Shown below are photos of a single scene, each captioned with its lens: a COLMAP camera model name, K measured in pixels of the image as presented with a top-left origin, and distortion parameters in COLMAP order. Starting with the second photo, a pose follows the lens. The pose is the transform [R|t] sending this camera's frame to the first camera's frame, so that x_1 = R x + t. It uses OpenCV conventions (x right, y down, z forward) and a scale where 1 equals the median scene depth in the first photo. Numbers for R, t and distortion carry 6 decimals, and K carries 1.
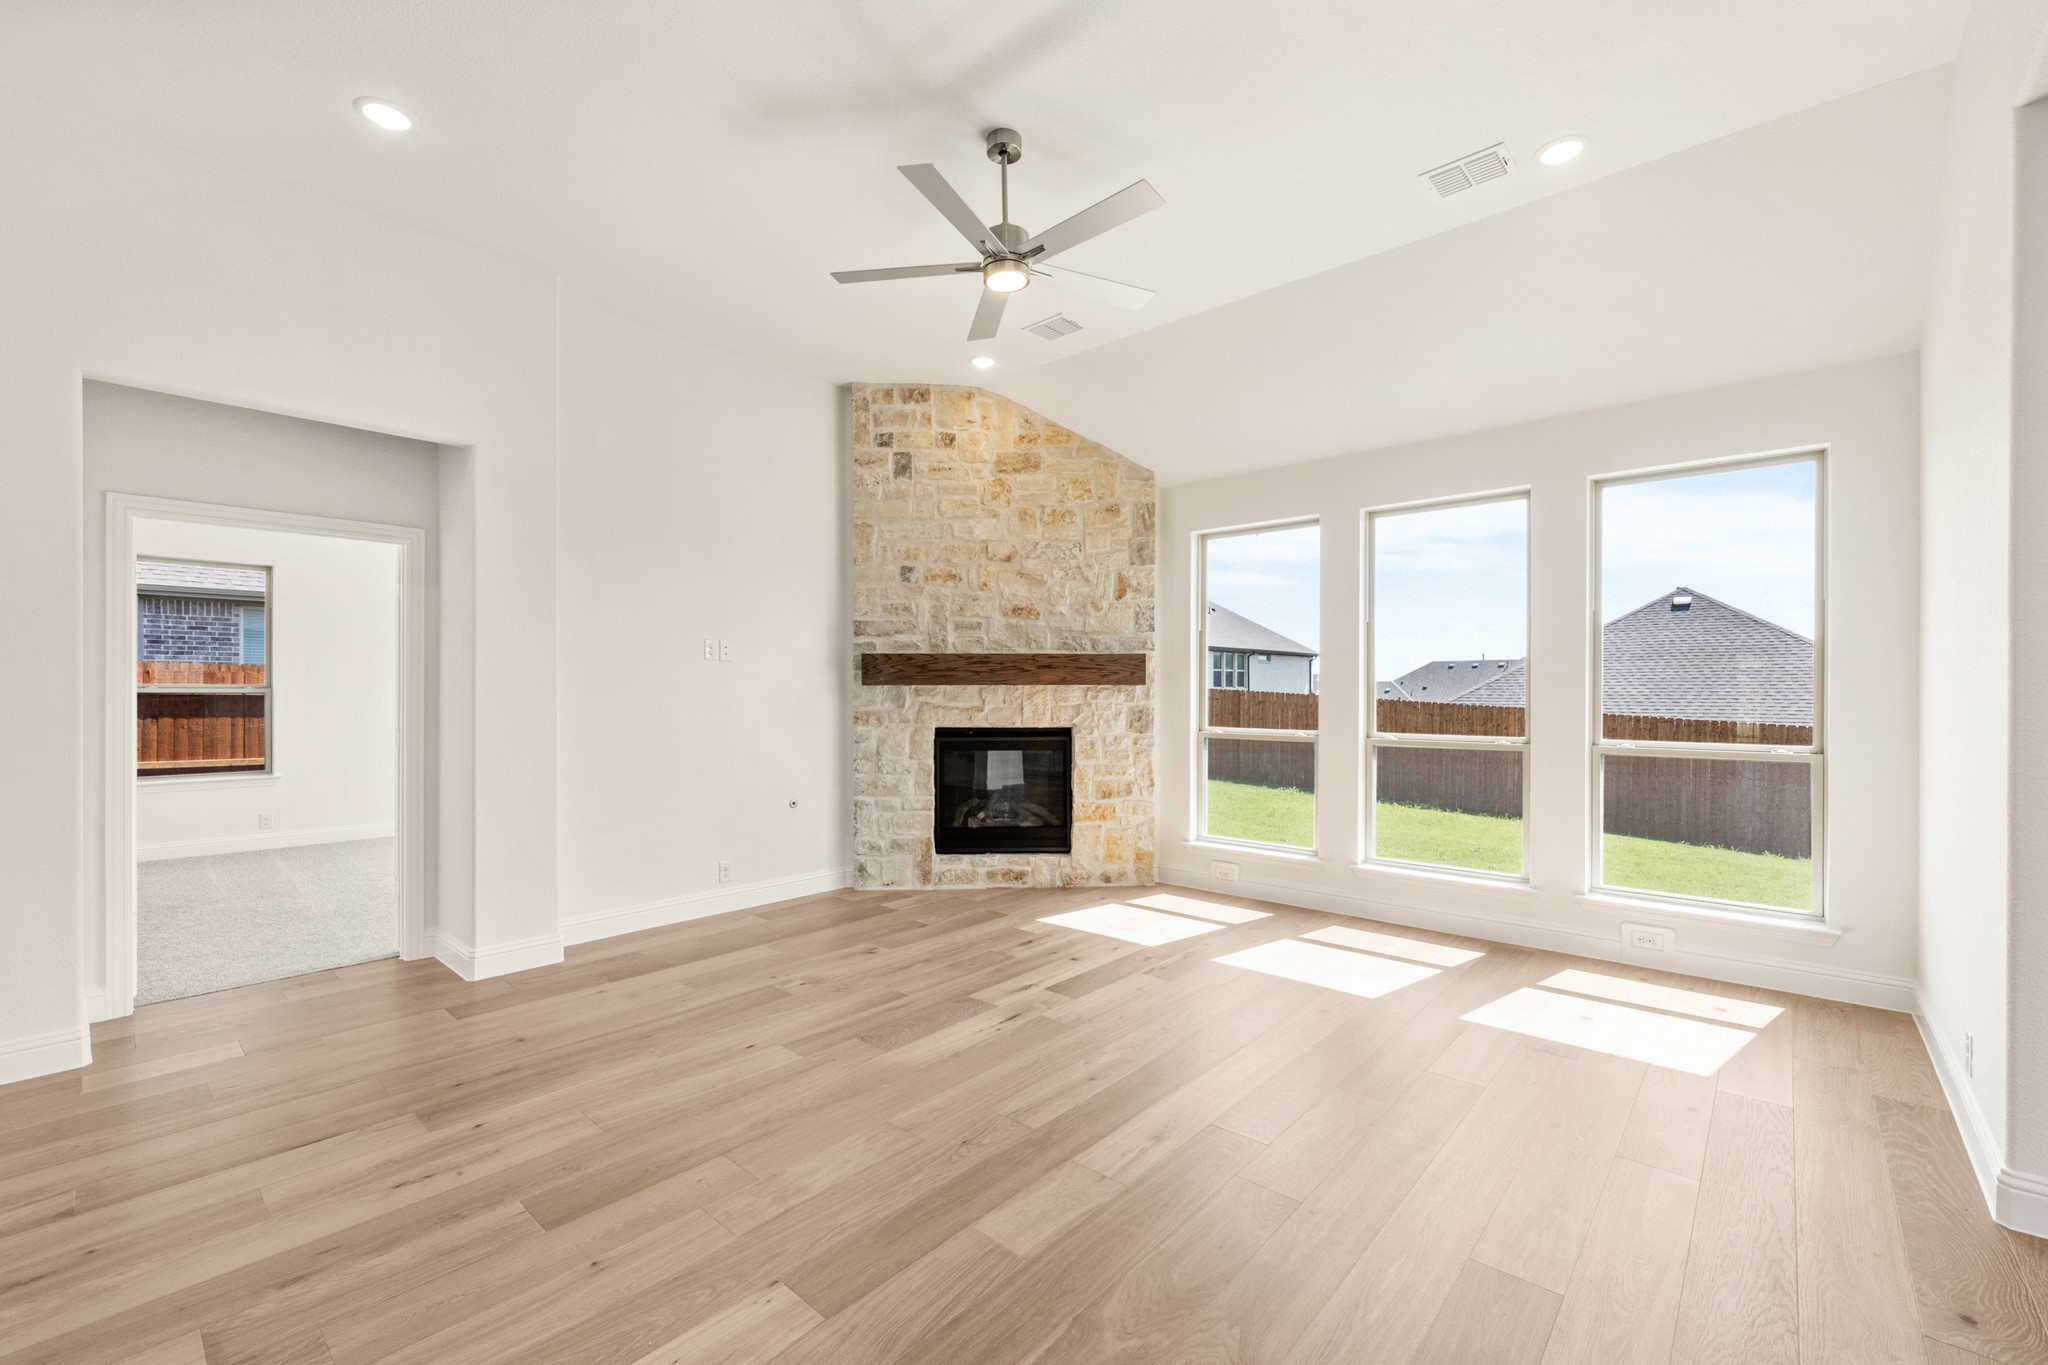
lens RADIAL K [[844.4, 0, 1018.6], [0, 844.4, 690.0], [0, 0, 1]] dist [-0.000927, -0.000122]
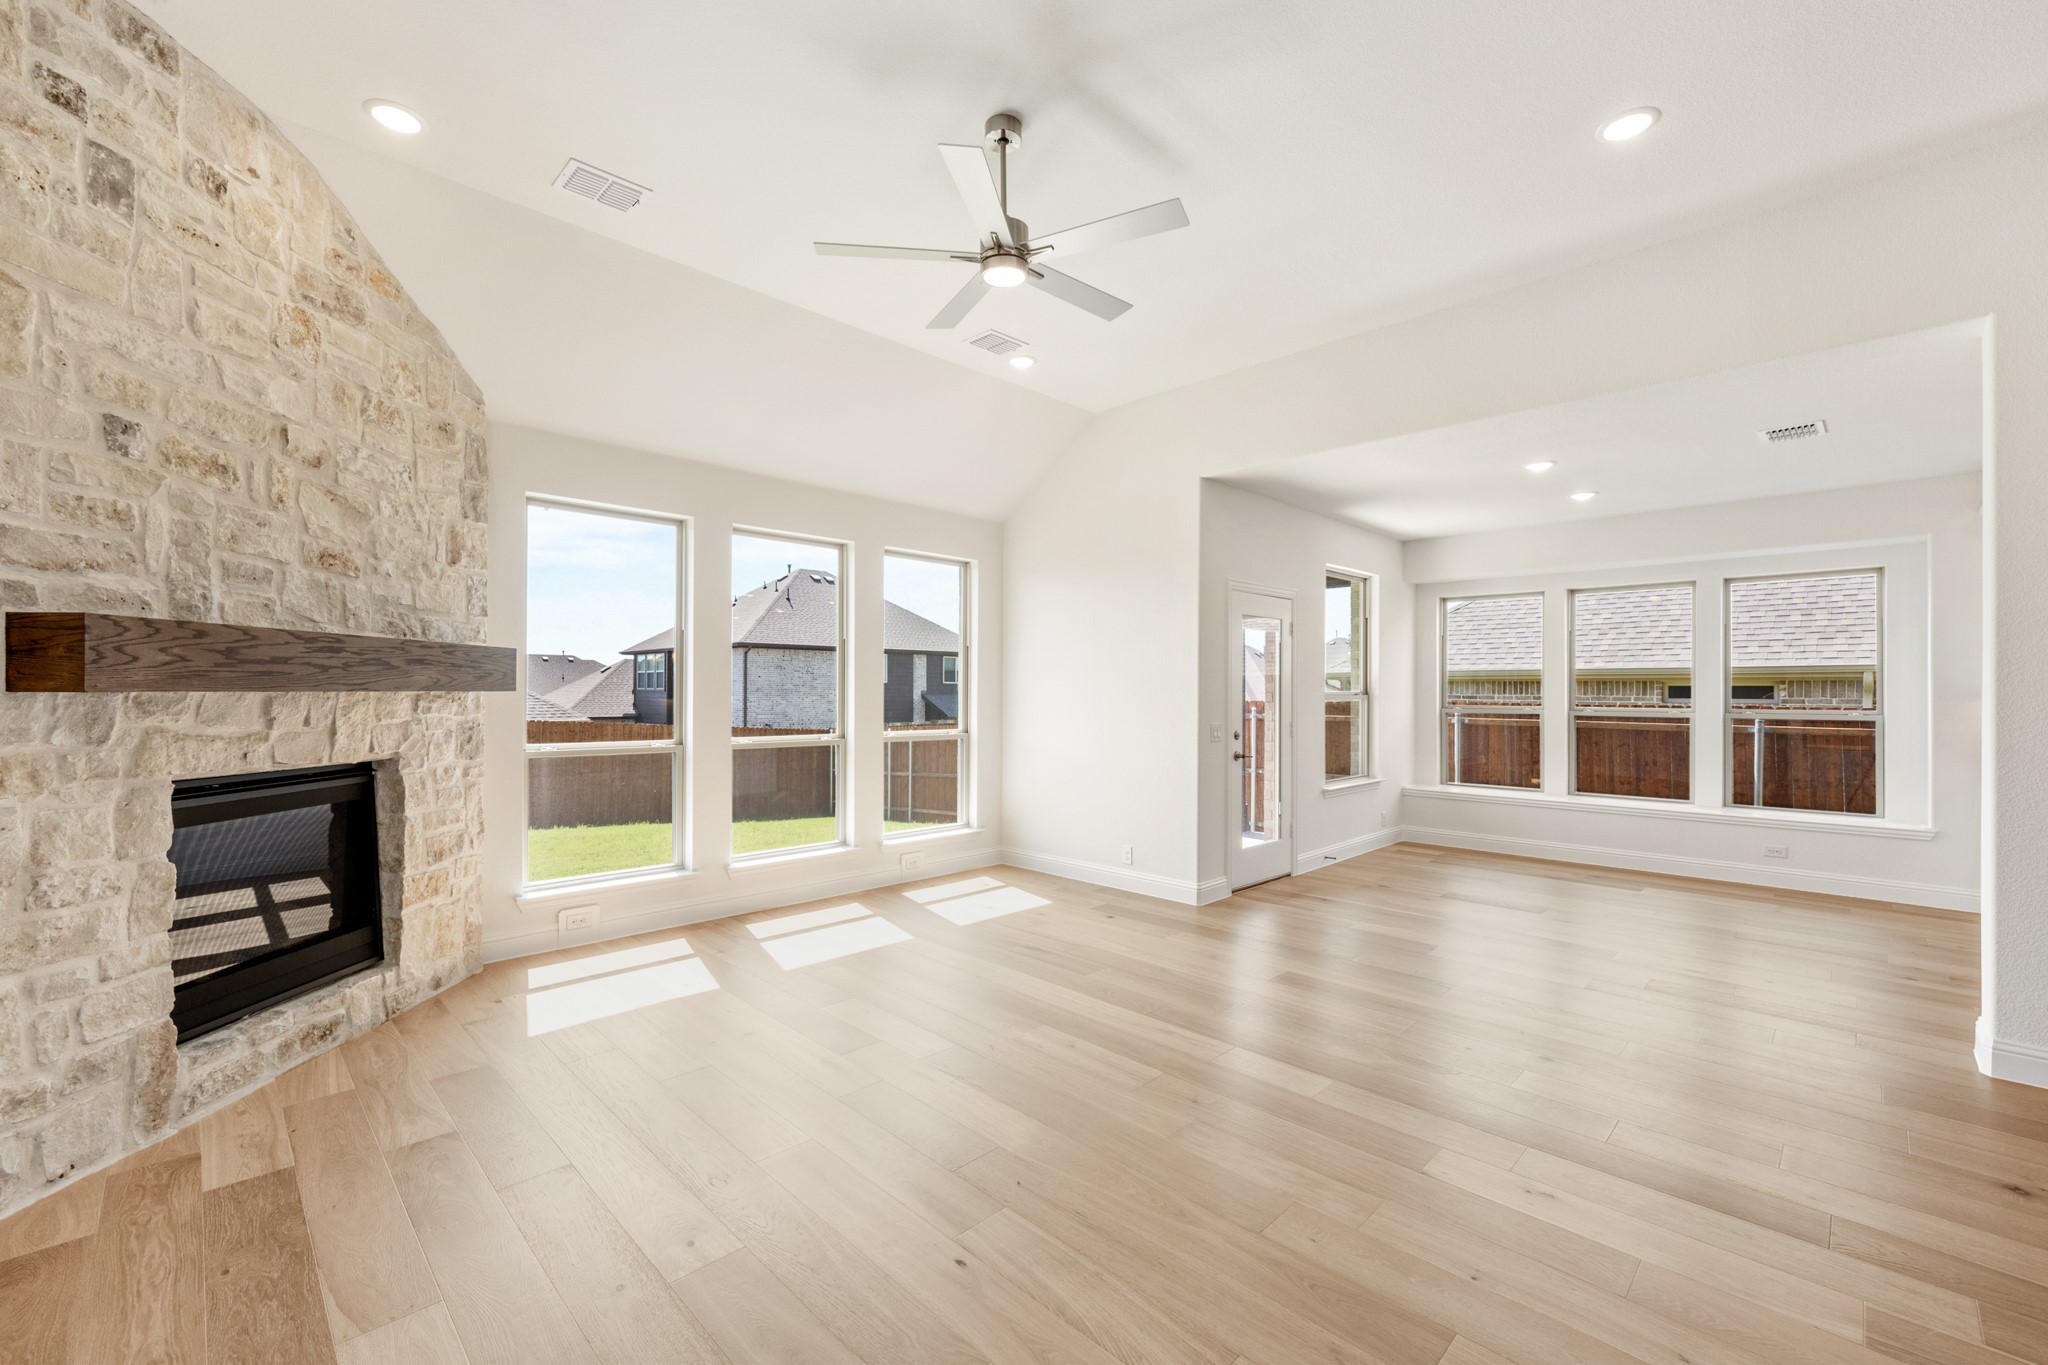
lens RADIAL K [[844.4, 0, 1018.6], [0, 844.4, 690.0], [0, 0, 1]] dist [-0.000927, -0.000122]
pose [[0.062139, 0.002975, 0.998063, -0.535391], [-0.004818, 0.999985, -0.002680, -0.007261], [-0.998056, -0.004642, 0.062152, 0.508702]]
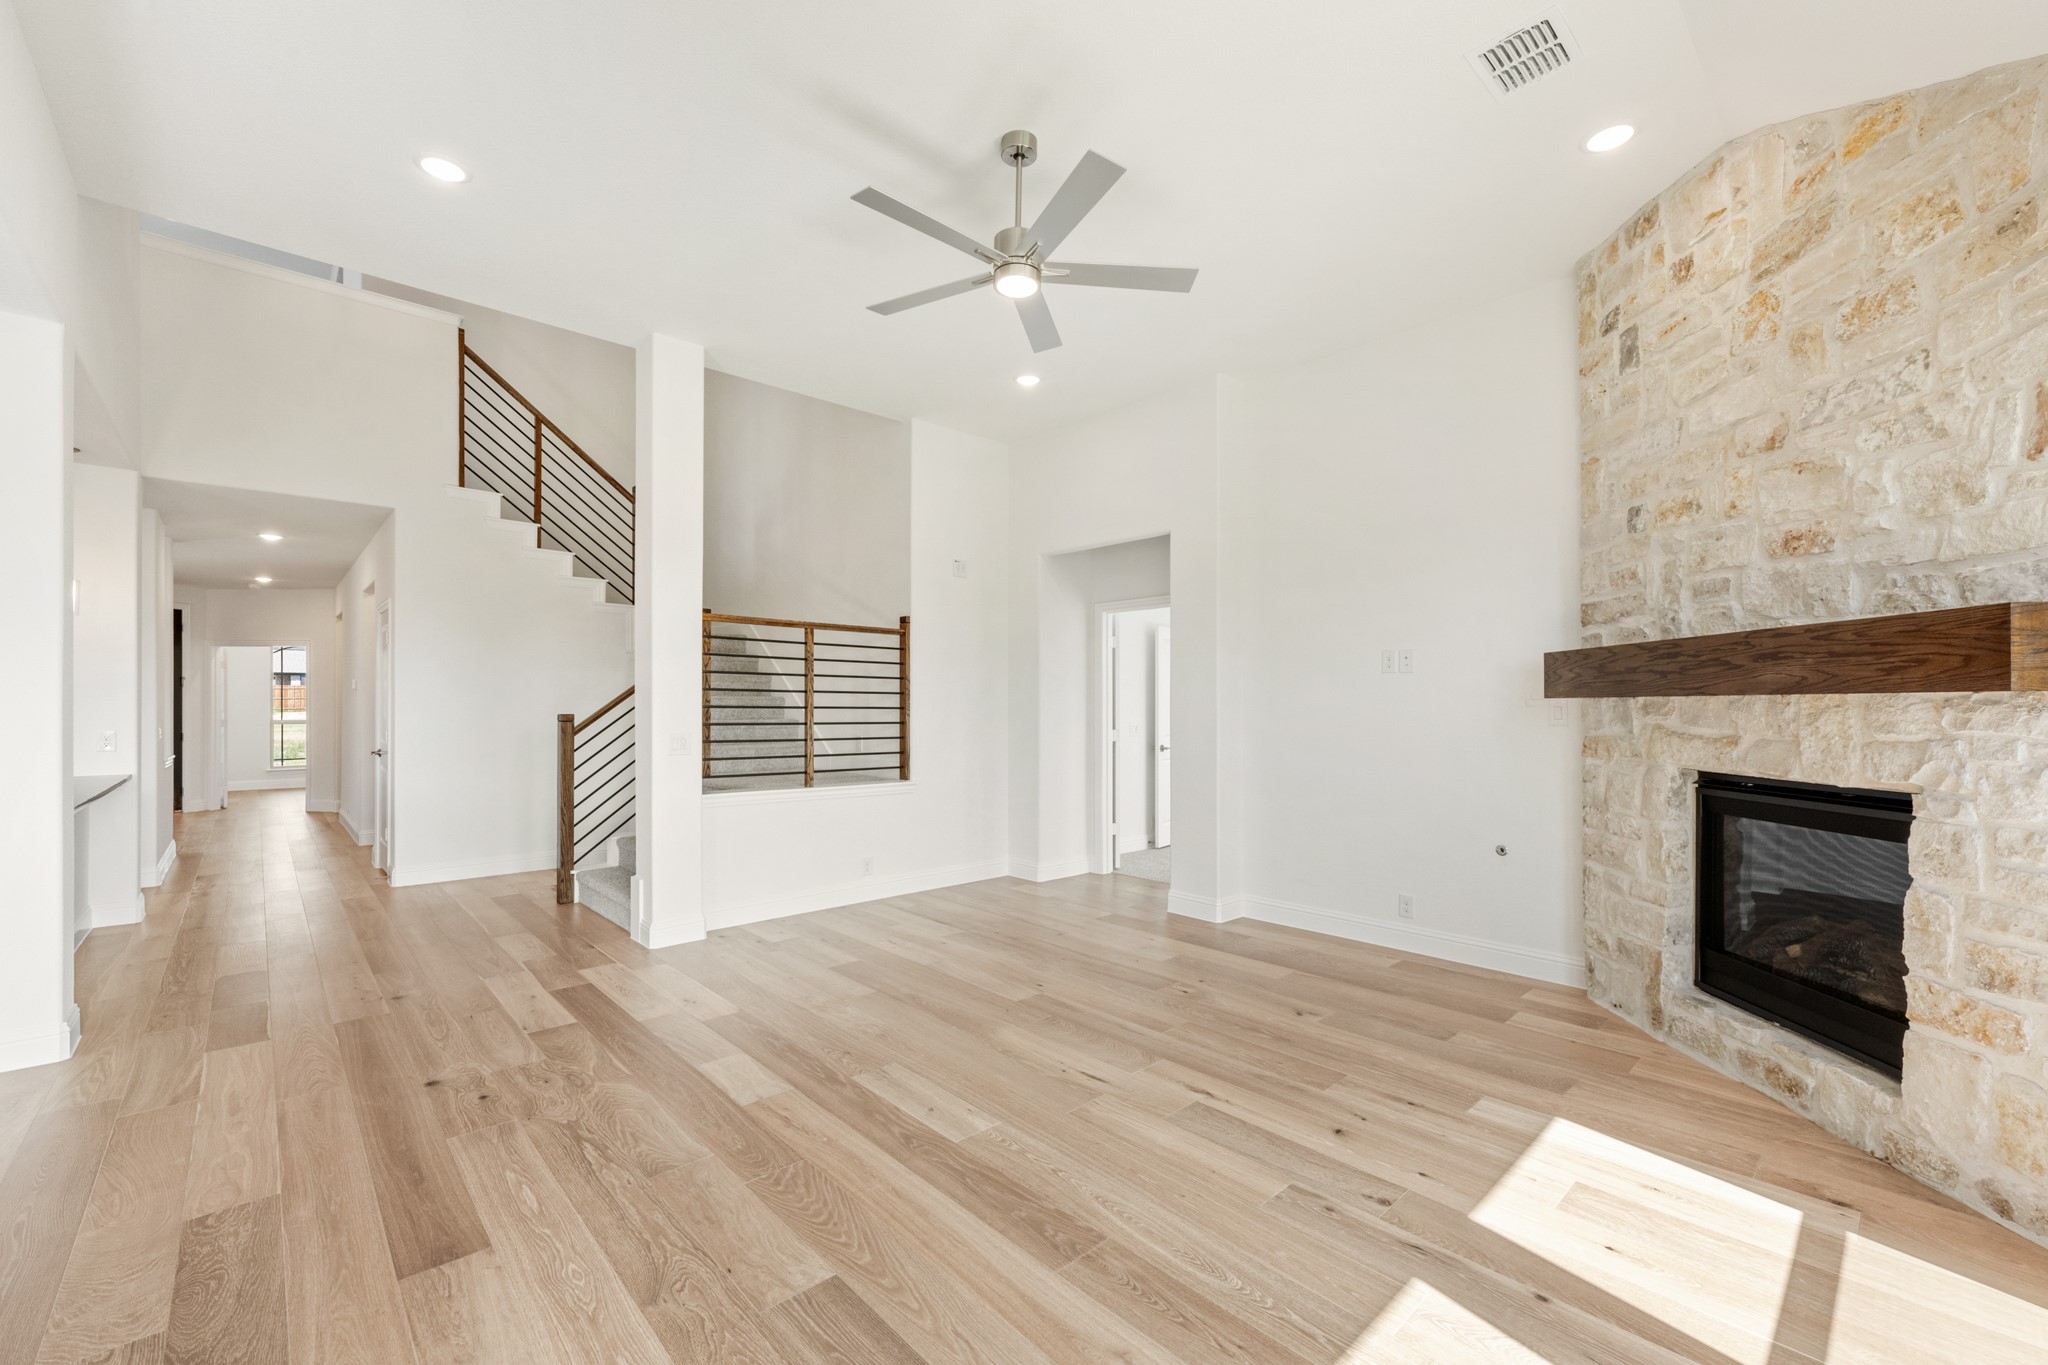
lens RADIAL K [[835.4, 0, 1023.0], [0, 835.4, 702.3], [0, 0, 1]] dist [-0.000498, -0.000116]
pose [[-0.087637, -0.002710, -0.996149, 0.521393], [-0.000253, 0.999996, -0.002699, -0.000265], [0.996152, 0.000015, -0.087638, 0.602458]]
